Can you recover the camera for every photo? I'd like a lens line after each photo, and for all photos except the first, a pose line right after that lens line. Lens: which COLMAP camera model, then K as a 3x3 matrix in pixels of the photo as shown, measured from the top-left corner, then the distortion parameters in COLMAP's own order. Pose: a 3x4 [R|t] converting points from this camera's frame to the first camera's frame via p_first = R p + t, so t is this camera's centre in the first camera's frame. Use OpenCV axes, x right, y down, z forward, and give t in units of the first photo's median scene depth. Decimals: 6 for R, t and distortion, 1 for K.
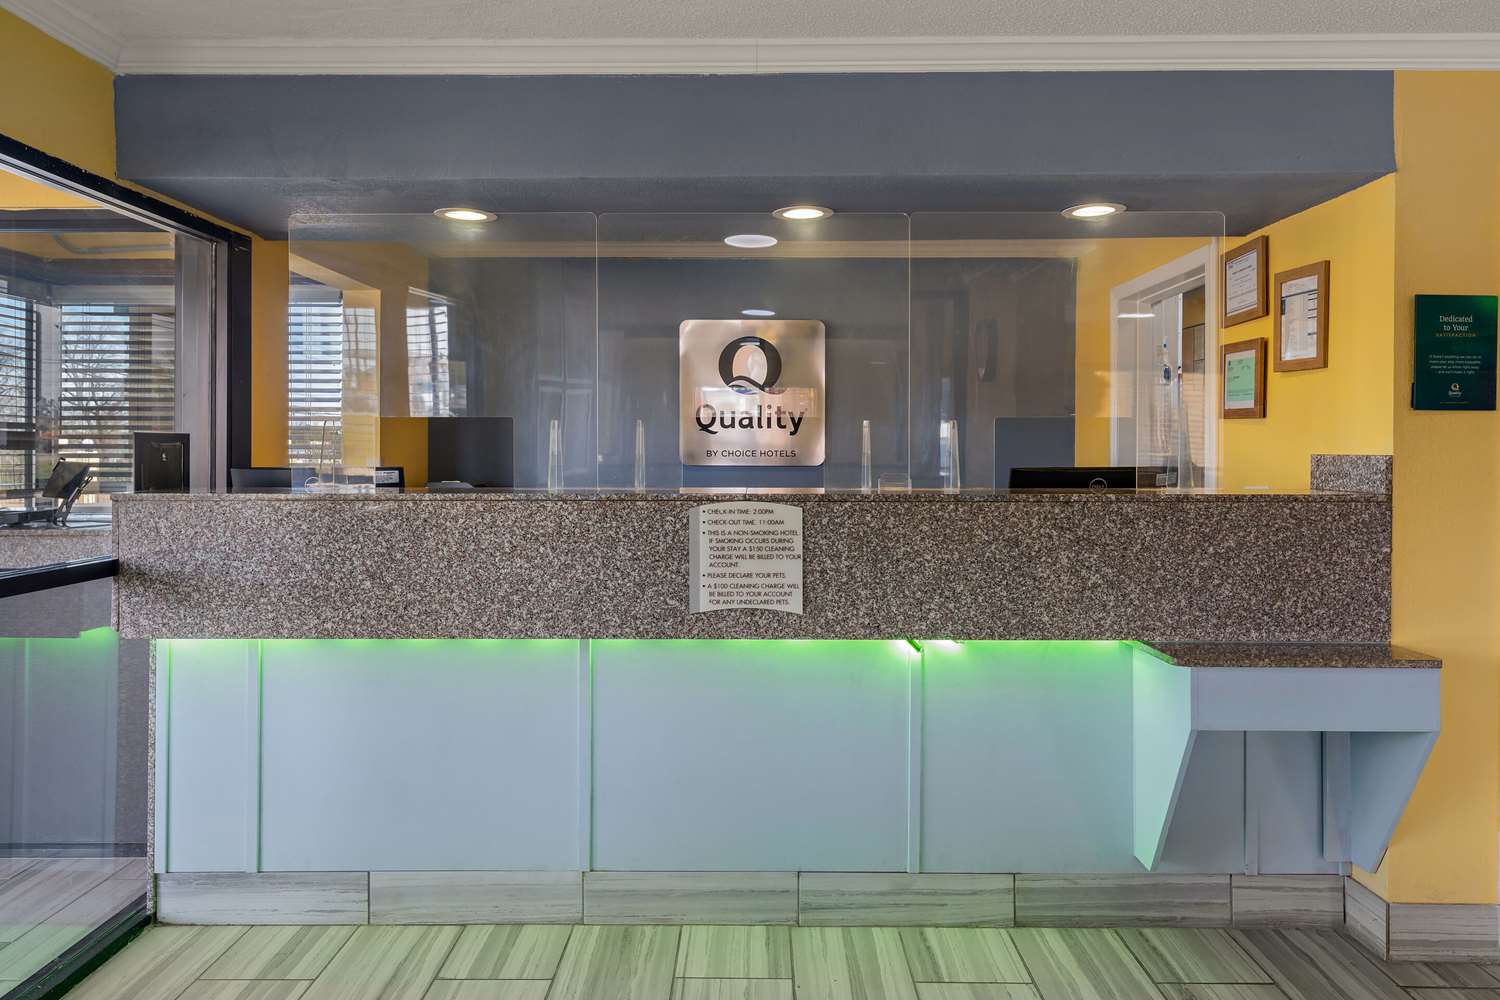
lens RADIAL K [[1025.0, 0, 748.9], [0, 1025.0, 452.3], [0, 0, 1]] dist [-0.000917, 0.001845]
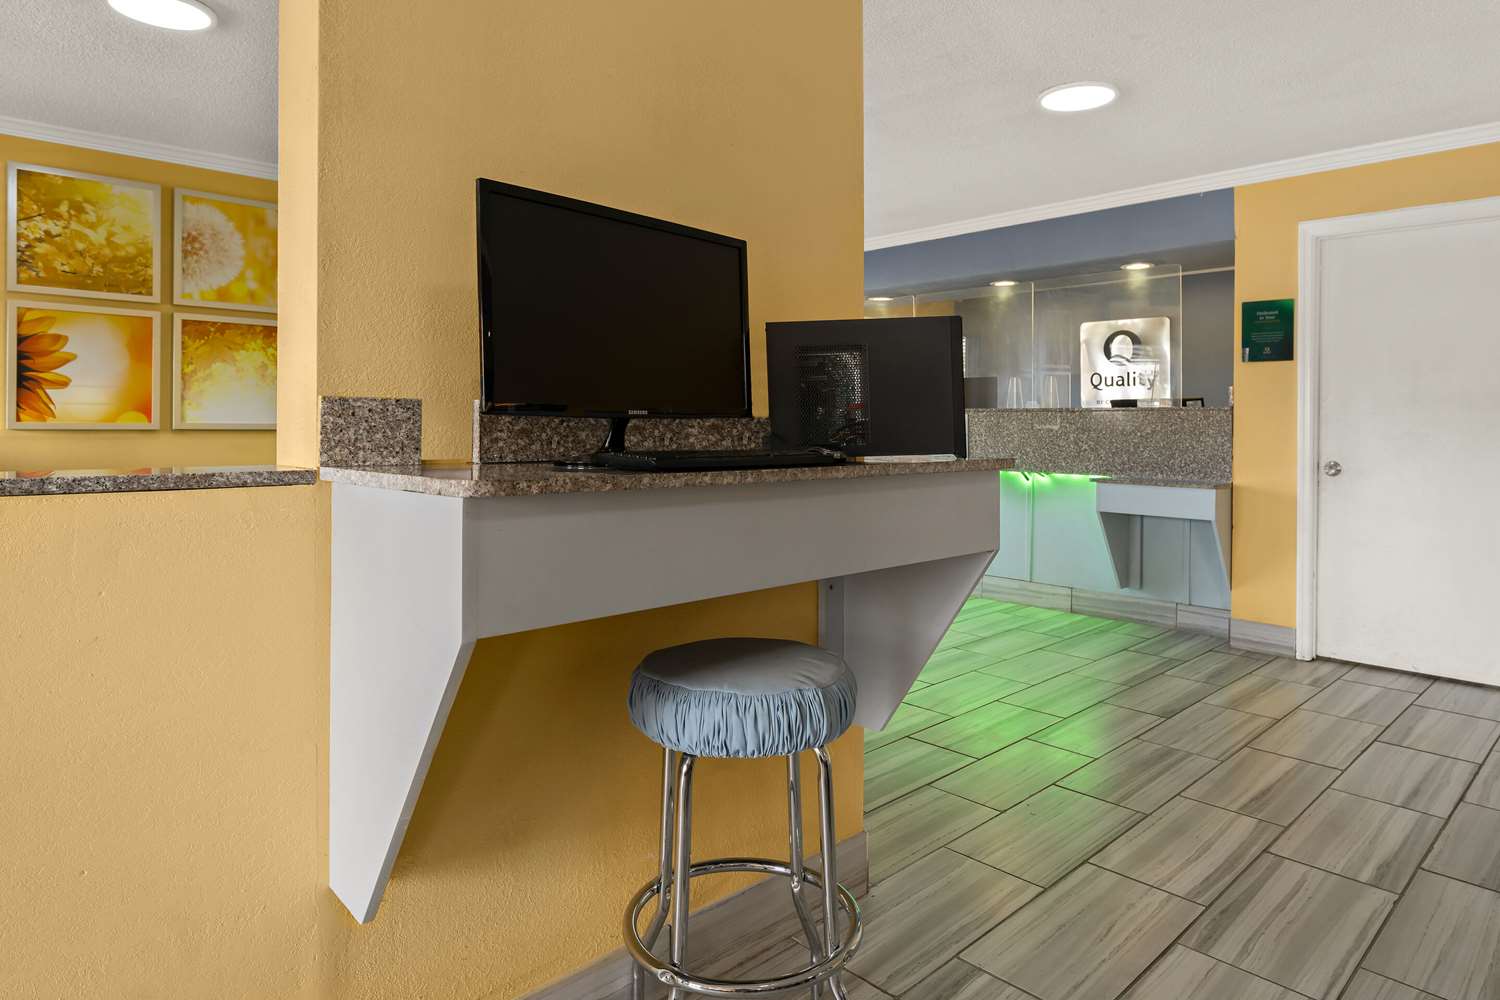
lens RADIAL K [[884.3, 0, 751.7], [0, 884.3, 421.6], [0, 0, 1]] dist [0.000936, 0.000295]
pose [[0.694354, 0.001914, -0.719631, 0.612915], [-0.005816, 0.999979, -0.002952, 0.040922], [0.719610, 0.006235, 0.694351, -0.414254]]
